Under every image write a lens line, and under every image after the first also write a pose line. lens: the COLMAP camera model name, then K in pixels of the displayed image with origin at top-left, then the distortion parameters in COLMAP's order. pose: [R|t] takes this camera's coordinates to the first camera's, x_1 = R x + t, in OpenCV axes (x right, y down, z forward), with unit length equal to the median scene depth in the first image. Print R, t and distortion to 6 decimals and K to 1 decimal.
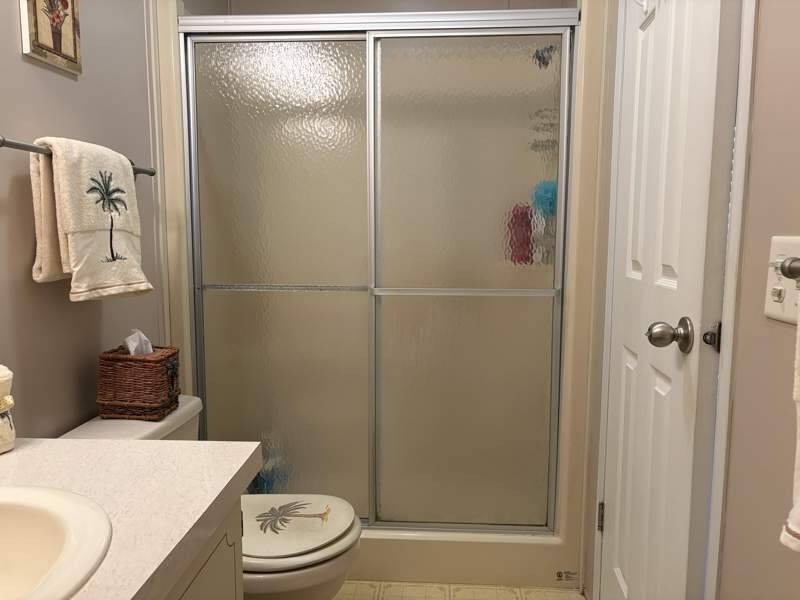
lens RADIAL K [[604.1, 0, 400.2], [0, 604.1, 300.5], [0, 0, 1]] dist [0.014982, 0.001259]
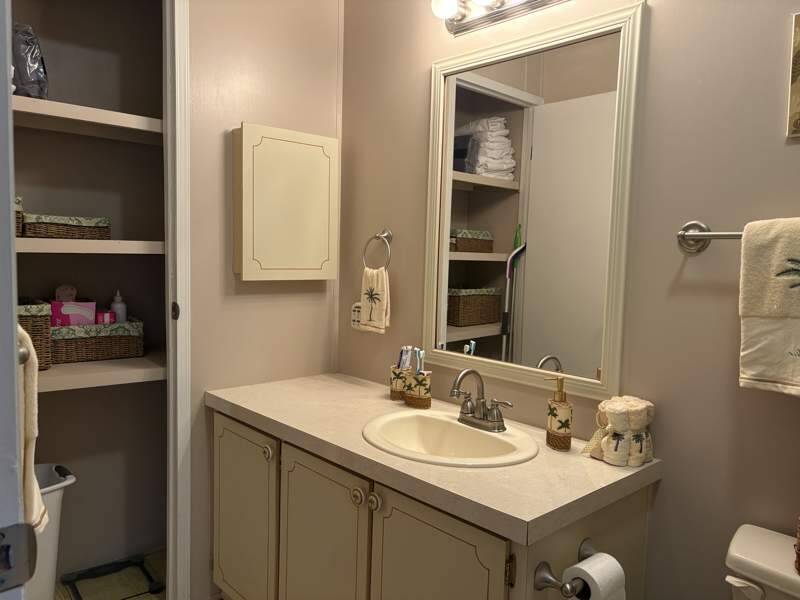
lens RADIAL K [[604.1, 0, 399.8], [0, 604.1, 301.1], [0, 0, 1]] dist [0.014982, 0.001259]
pose [[-0.685165, 0.039518, -0.727315, 0.527111], [-0.107972, 0.981985, 0.155070, -0.218550], [0.720341, 0.184778, -0.668555, 1.201804]]
